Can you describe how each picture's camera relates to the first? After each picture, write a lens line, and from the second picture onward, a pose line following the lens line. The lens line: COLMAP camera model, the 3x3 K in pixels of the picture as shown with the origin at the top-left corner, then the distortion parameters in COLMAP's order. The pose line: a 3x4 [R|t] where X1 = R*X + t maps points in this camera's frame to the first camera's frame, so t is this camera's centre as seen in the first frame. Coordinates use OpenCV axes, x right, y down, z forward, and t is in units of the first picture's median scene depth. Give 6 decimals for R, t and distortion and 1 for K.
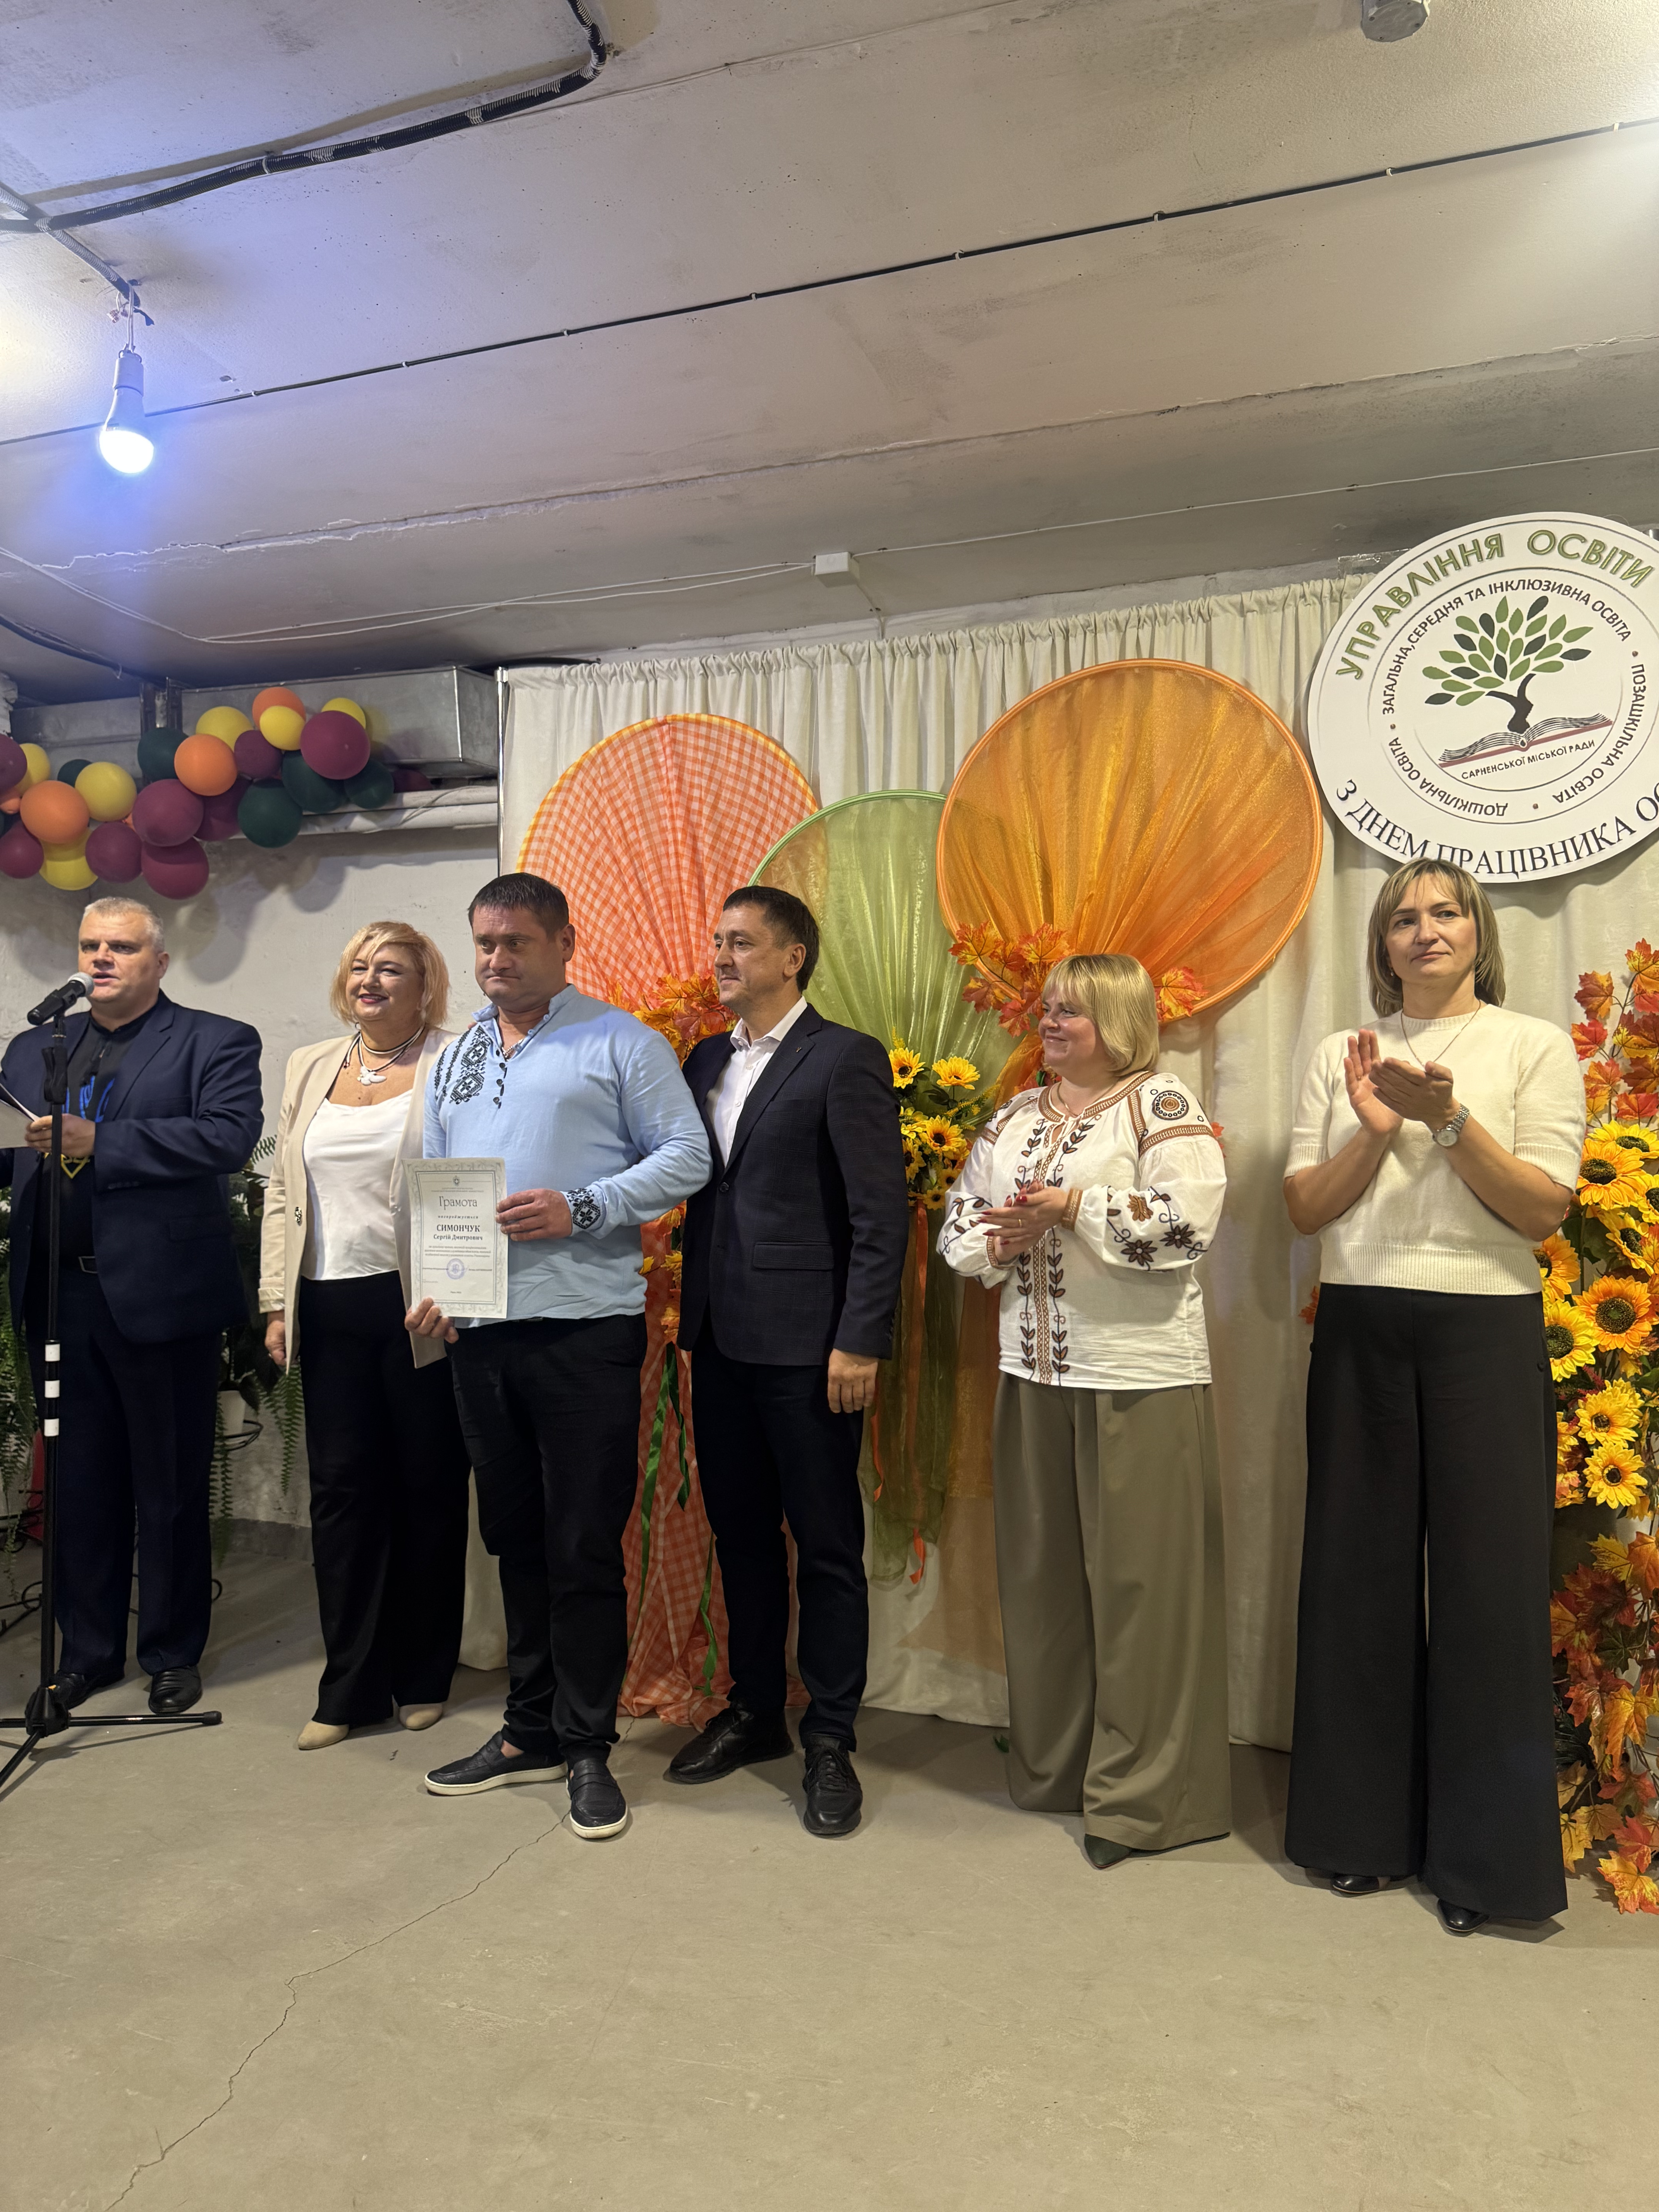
lens RADIAL K [[1533.4, 0, 840.3], [0, 1533.4, 1116.6], [0, 0, 1]] dist [0.056940, -0.095373]
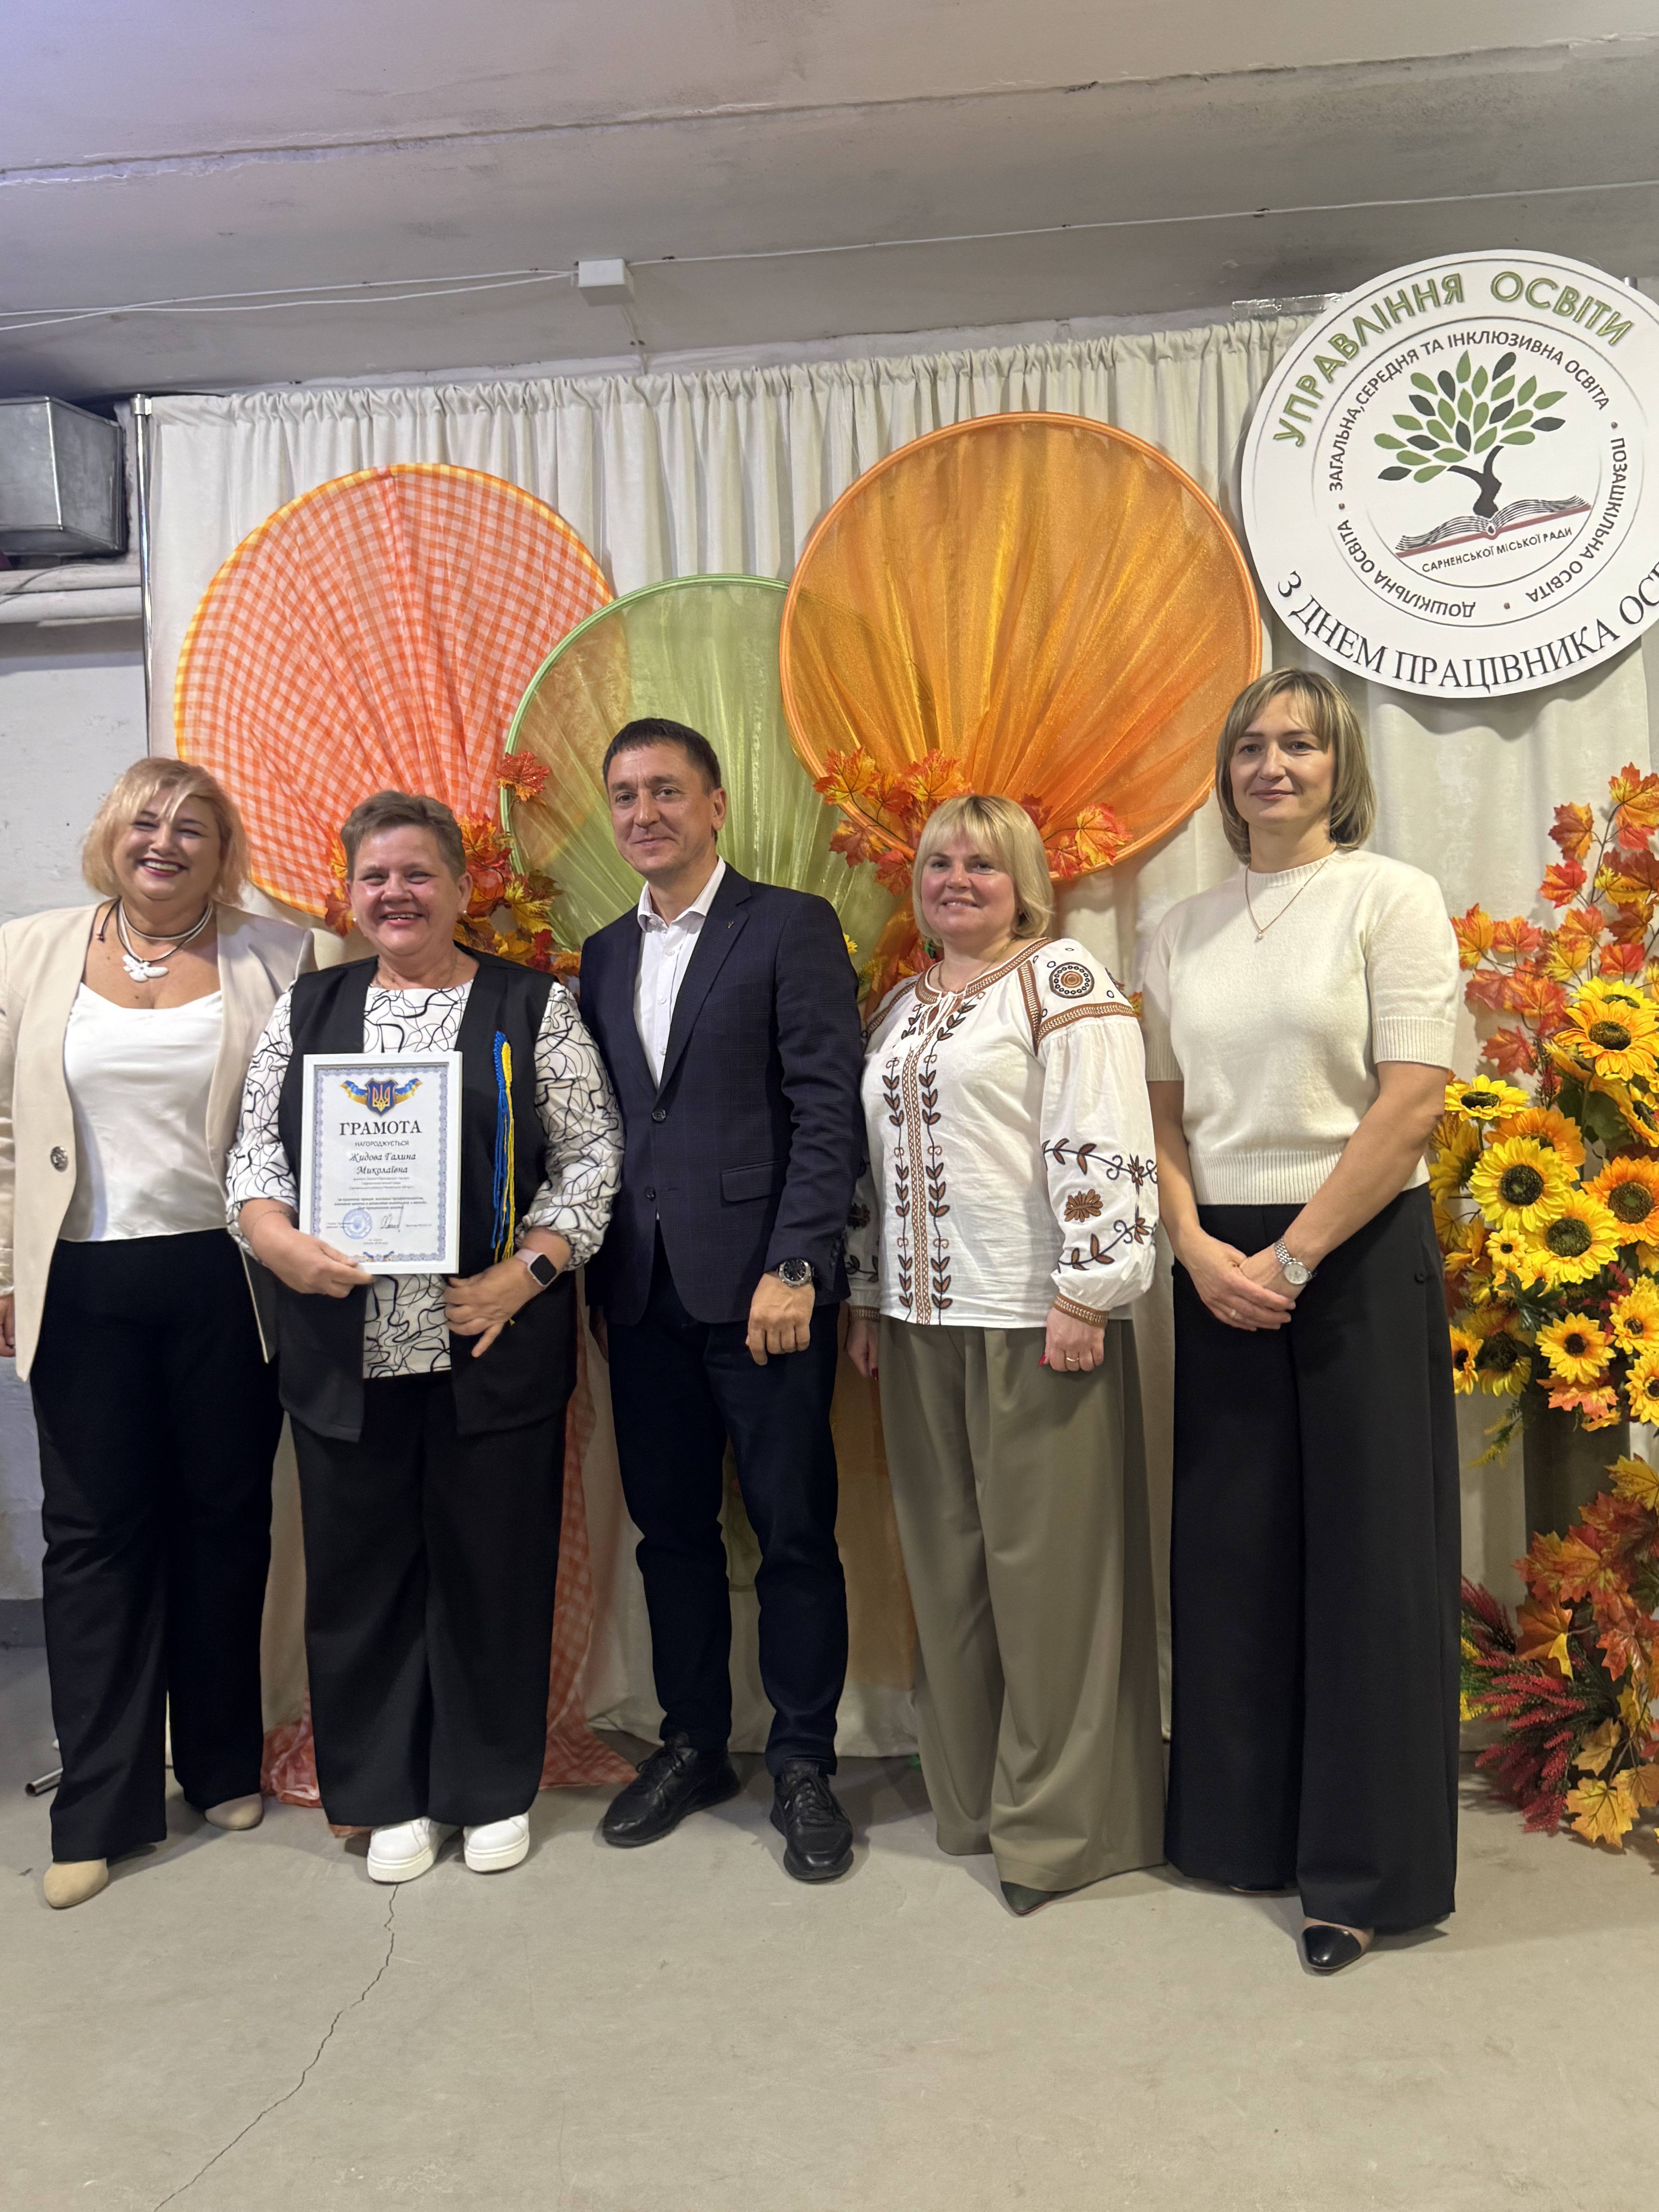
lens RADIAL K [[1794.2, 0, 853.5], [0, 1794.2, 1095.0], [0, 0, 1]] dist [0.100249, -0.199308]
pose [[0.971138, -0.042209, 0.234754, -0.117497], [0.031848, 0.998351, 0.047756, 0.005362], [-0.236382, -0.038901, 0.970881, 0.097226]]
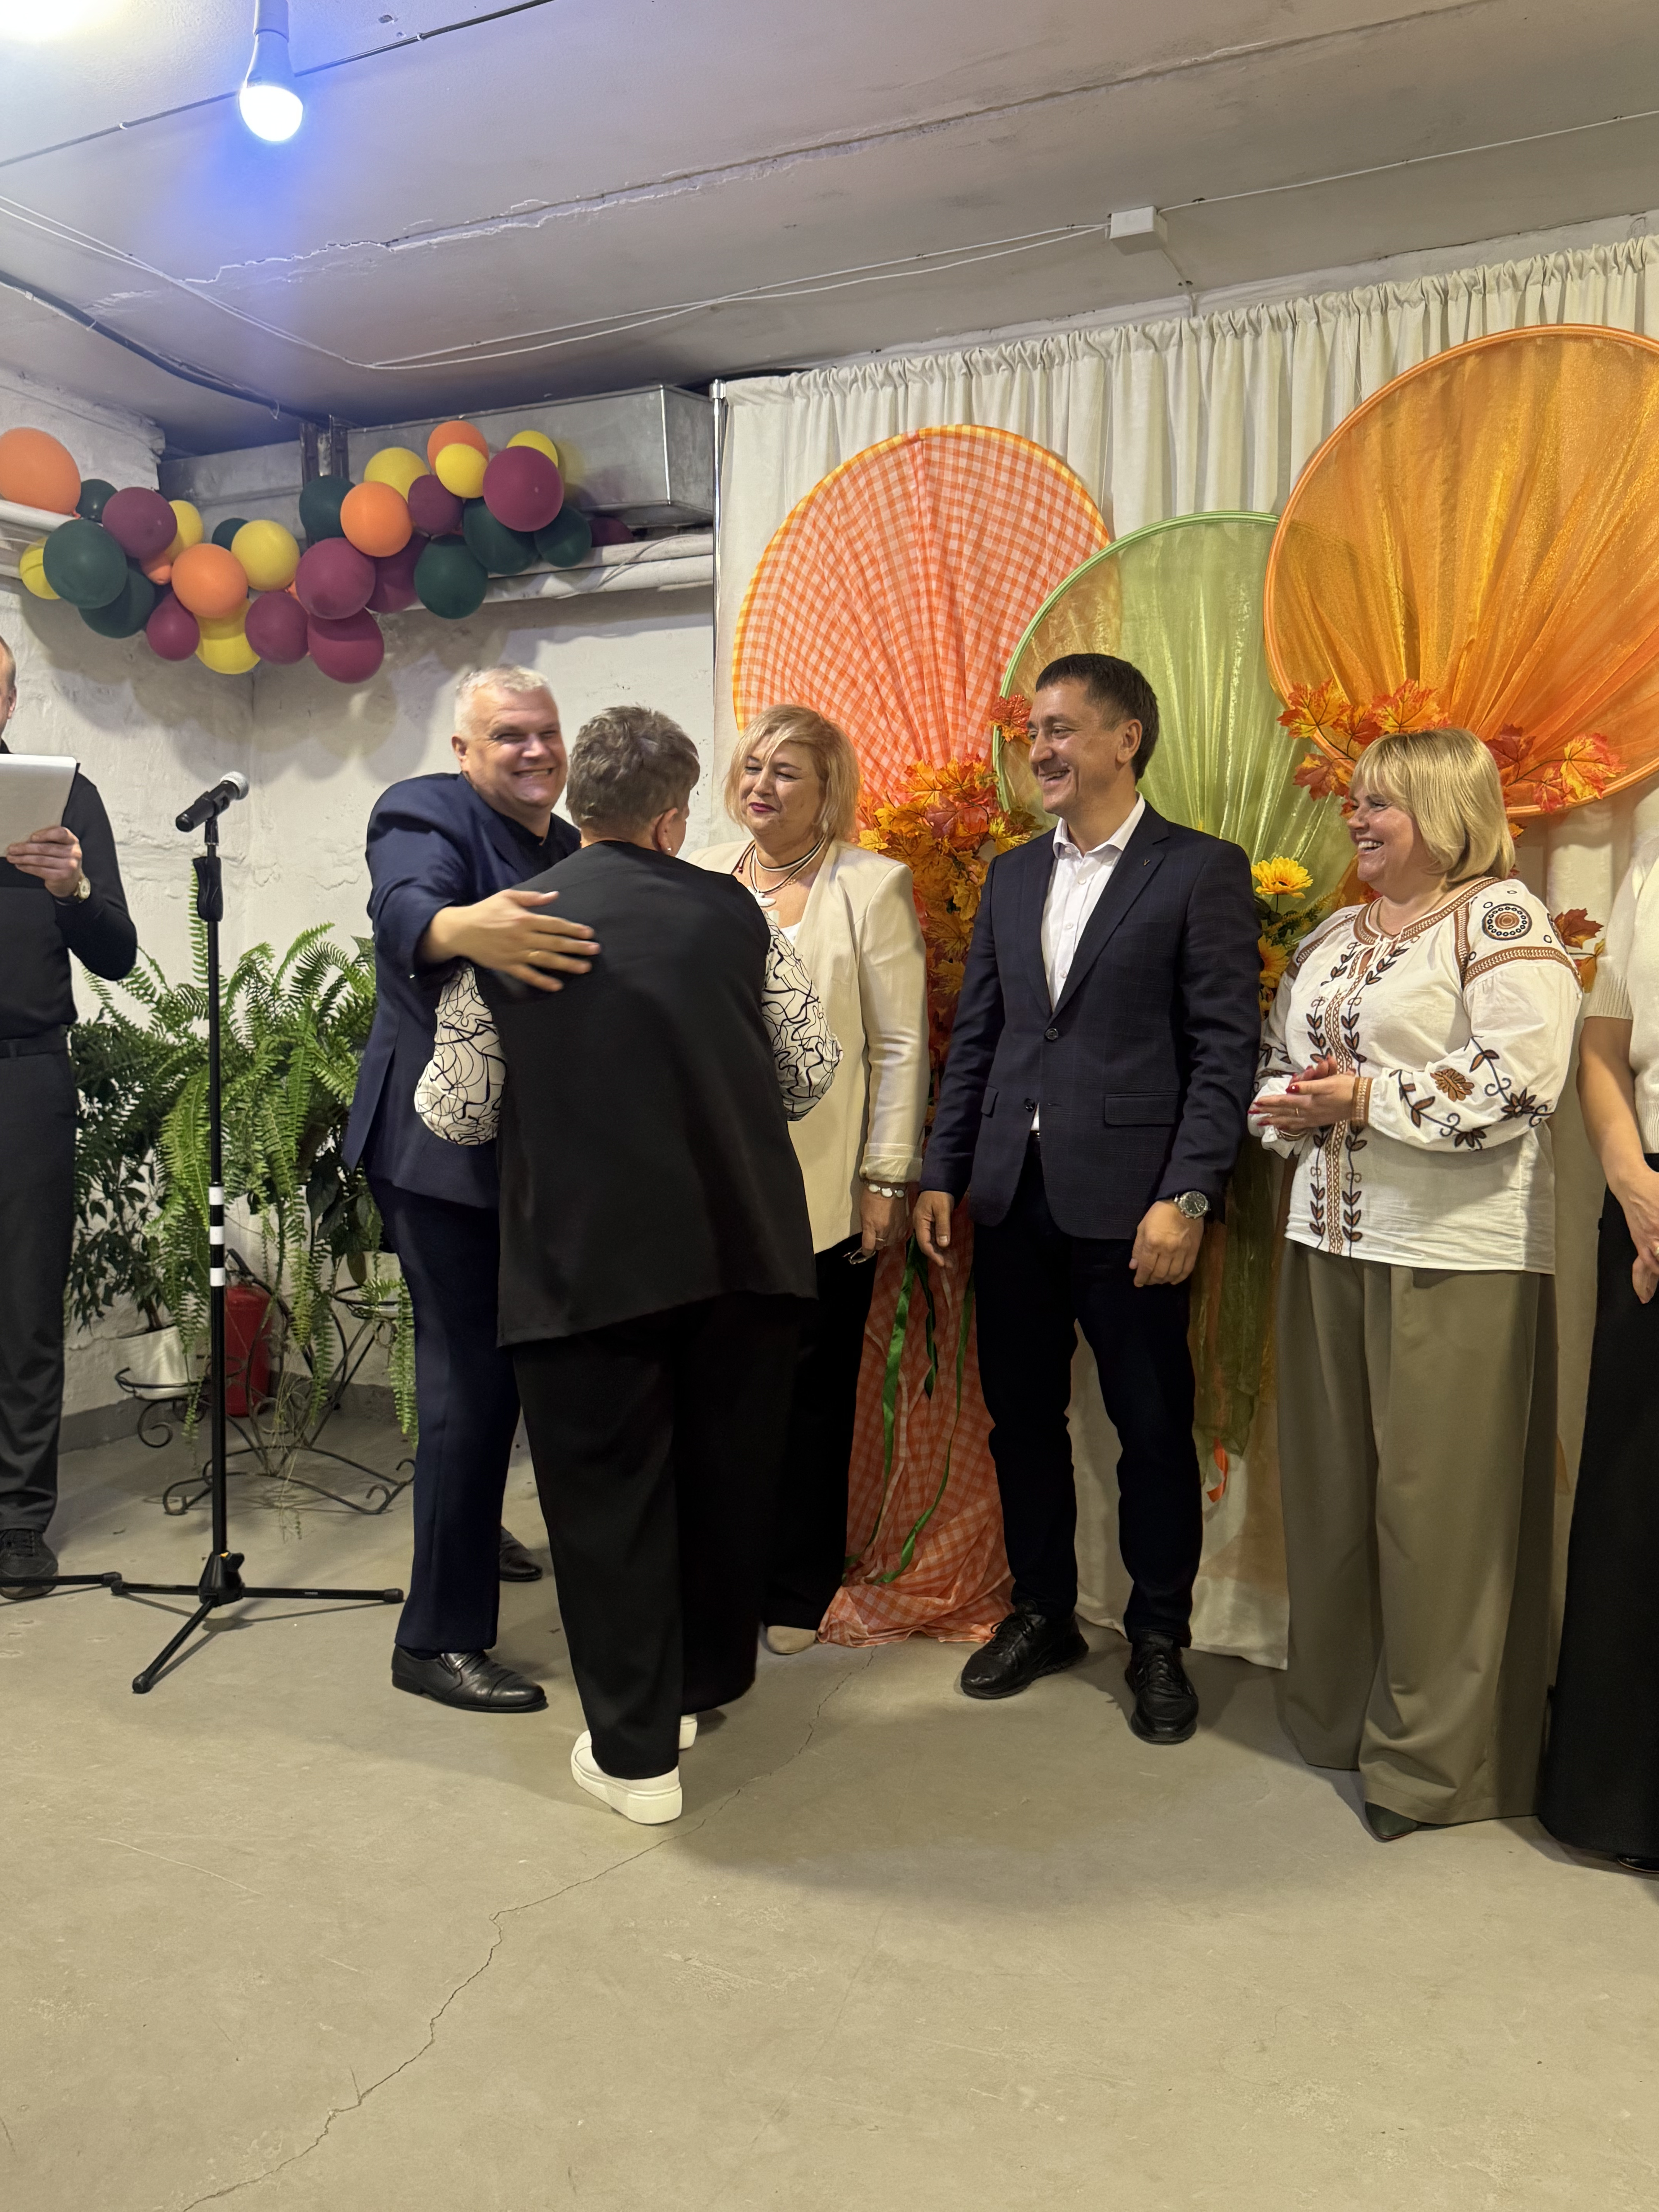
lens RADIAL K [[1794.2, 0, 844.5], [0, 1794.2, 1122.9], [0, 0, 1]] dist [0.100249, -0.199308]
pose [[0.989674, 0.014489, -0.142605, -0.012117], [-0.000896, 0.995484, 0.094924, 0.008458], [0.143337, -0.093816, 0.985217, 0.034151]]
